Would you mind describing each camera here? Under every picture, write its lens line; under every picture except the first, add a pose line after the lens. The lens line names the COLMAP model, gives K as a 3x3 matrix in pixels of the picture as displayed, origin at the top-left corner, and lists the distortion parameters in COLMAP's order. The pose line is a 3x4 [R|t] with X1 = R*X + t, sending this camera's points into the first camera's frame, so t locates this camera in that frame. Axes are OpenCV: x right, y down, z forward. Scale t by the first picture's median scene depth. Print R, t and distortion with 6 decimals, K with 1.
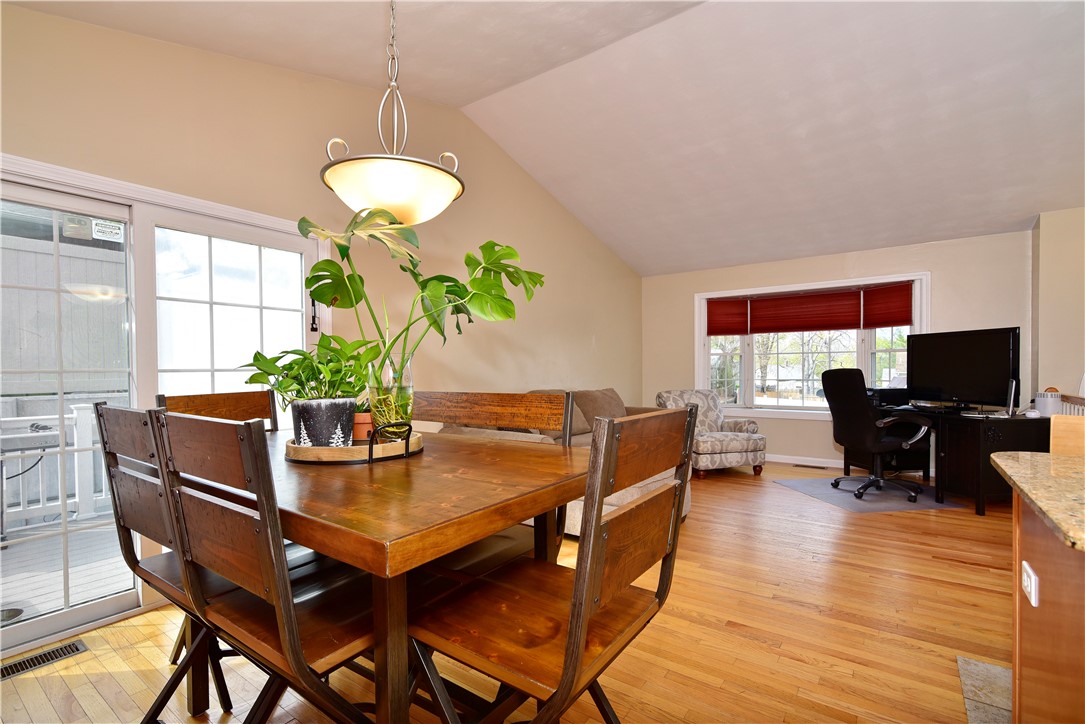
lens RADIAL K [[496.5, 0, 538.9], [0, 496.5, 376.4], [0, 0, 1]] dist [-0.001781, 0.000116]
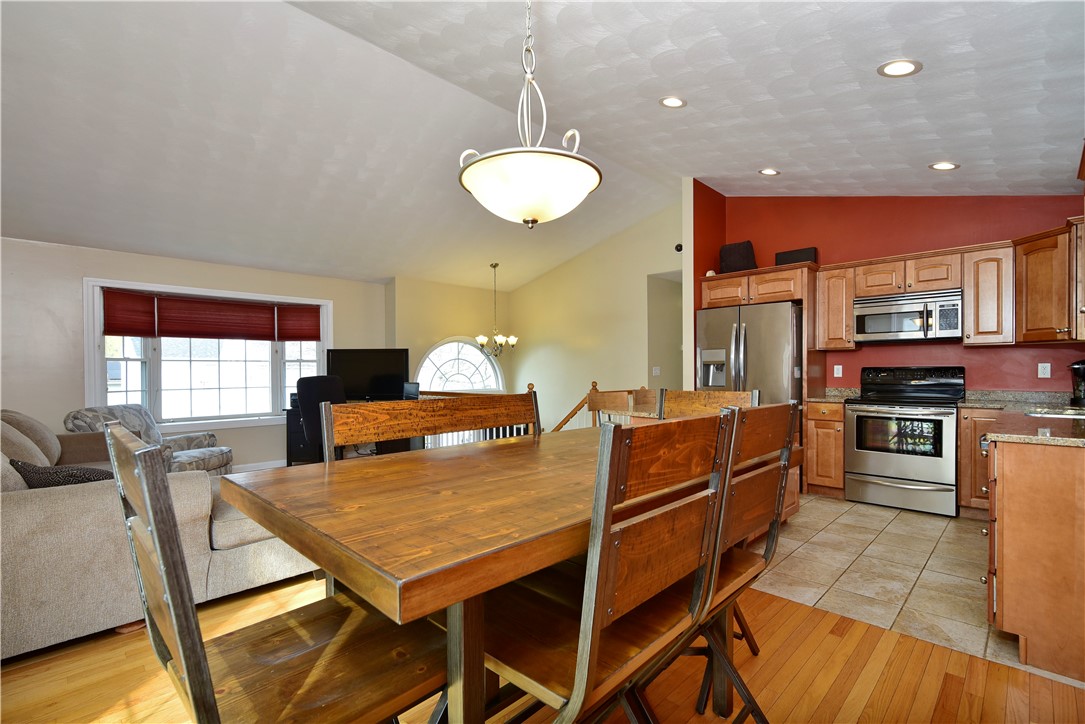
lens RADIAL K [[496.5, 0, 538.9], [0, 496.5, 376.4], [0, 0, 1]] dist [-0.001781, 0.000116]
pose [[0.165876, -0.001517, 0.986146, -0.392134], [0.022726, 0.999739, -0.002285, -0.000654], [-0.985885, 0.022791, 0.165867, 0.264458]]
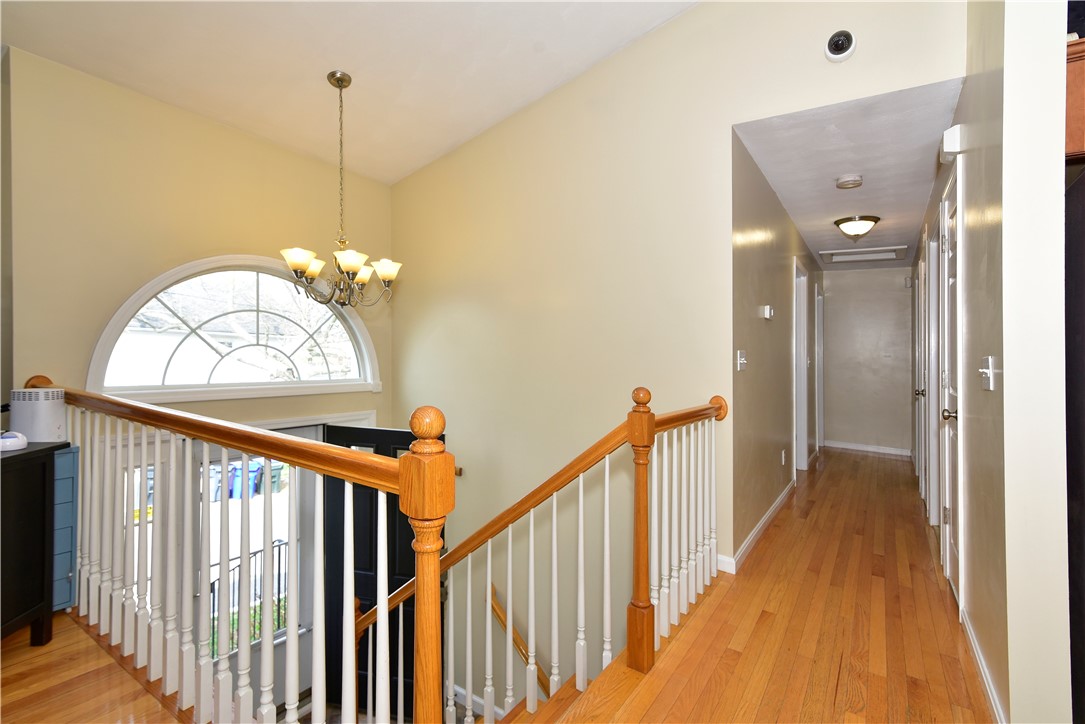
lens RADIAL K [[500.3, 0, 567.7], [0, 500.3, 376.1], [0, 0, 1]] dist [0.016016, 0.000415]
pose [[-0.075723, -0.042160, 0.996237, 0.376041], [-0.017728, 0.999005, 0.040930, -0.009388], [-0.996971, -0.014562, -0.076395, 0.399900]]
